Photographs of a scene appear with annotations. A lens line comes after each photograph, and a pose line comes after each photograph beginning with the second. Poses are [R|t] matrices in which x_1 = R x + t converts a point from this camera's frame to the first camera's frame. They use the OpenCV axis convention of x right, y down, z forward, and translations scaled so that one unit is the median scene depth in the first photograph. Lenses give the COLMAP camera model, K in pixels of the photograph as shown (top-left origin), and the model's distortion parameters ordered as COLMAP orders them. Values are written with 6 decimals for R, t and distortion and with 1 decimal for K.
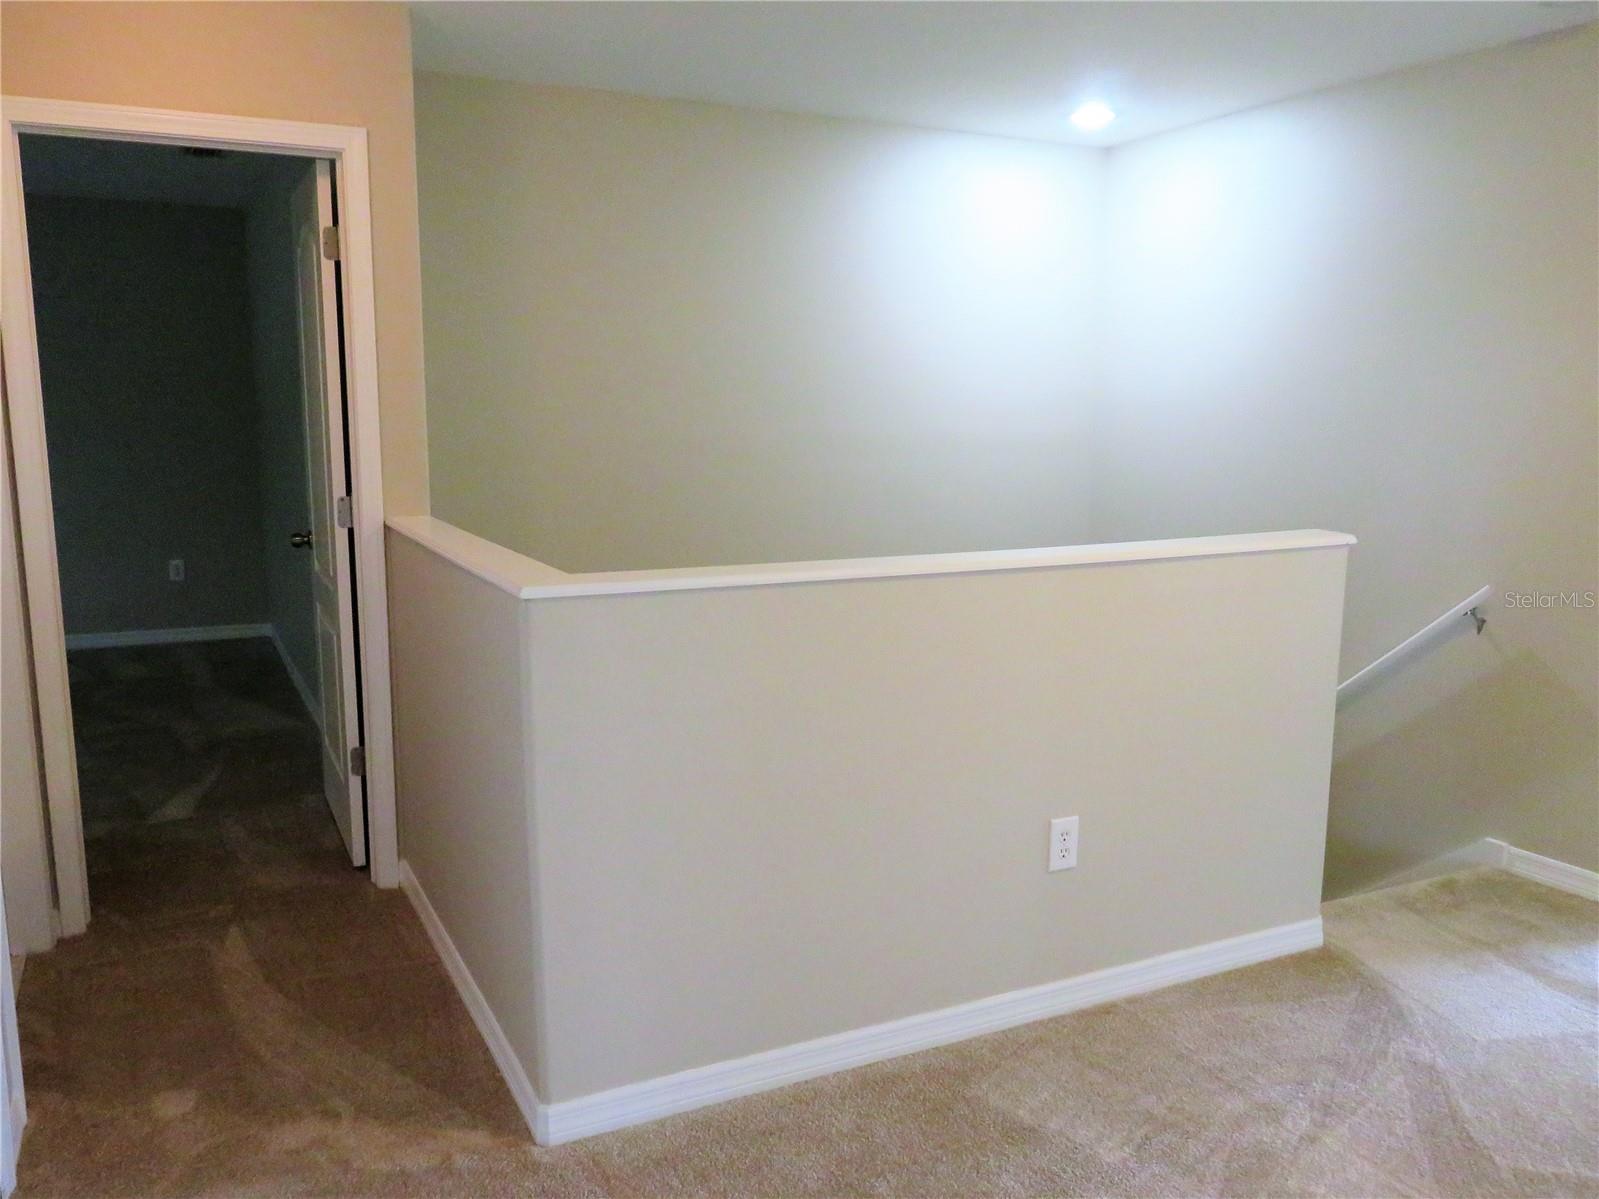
lens RADIAL K [[1173.0, 0, 799.5], [0, 1173.0, 599.5], [0, 0, 1]] dist [-0.003615, -0.004589]
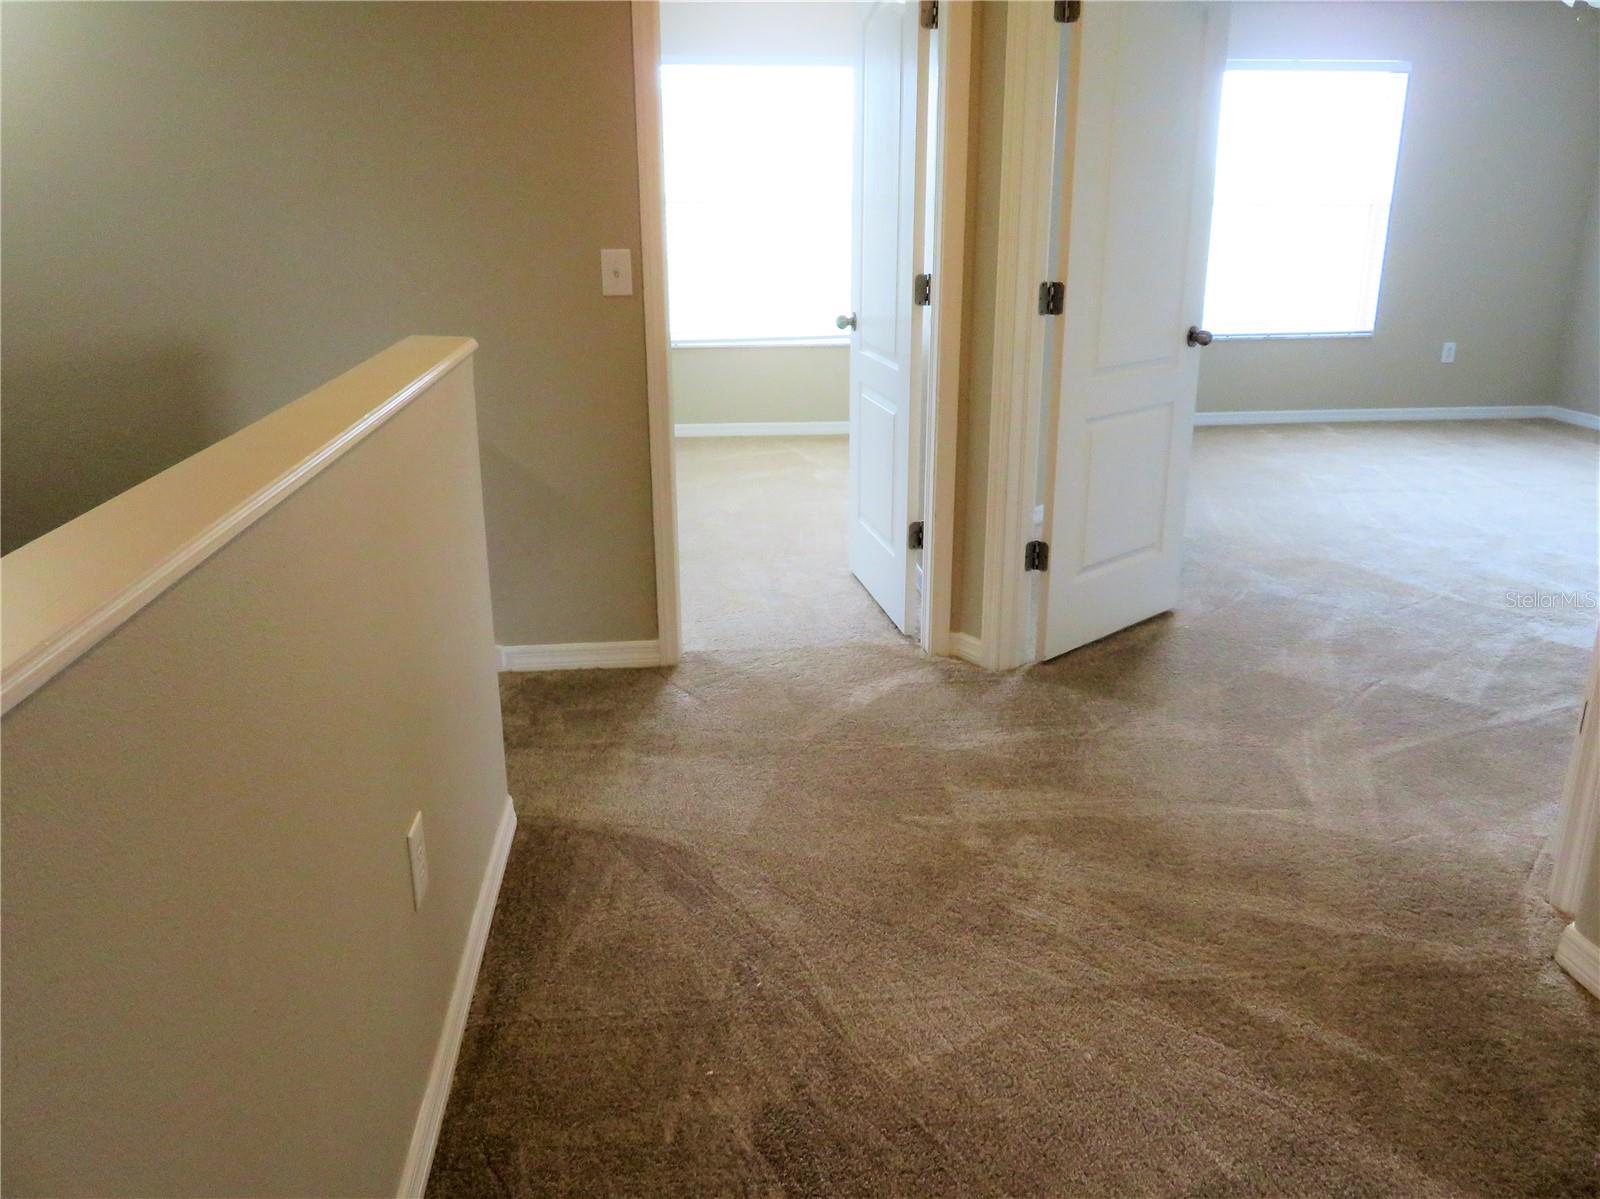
lens RADIAL K [[1173.8, 0, 800.0], [0, 1173.8, 599.5], [0, 0, 1]] dist [-0.003615, -0.004589]
pose [[0.356162, -0.294241, 0.886889, -0.205985], [0.137192, 0.955309, 0.261846, -0.063069], [-0.924298, 0.028415, 0.380612, 0.497708]]
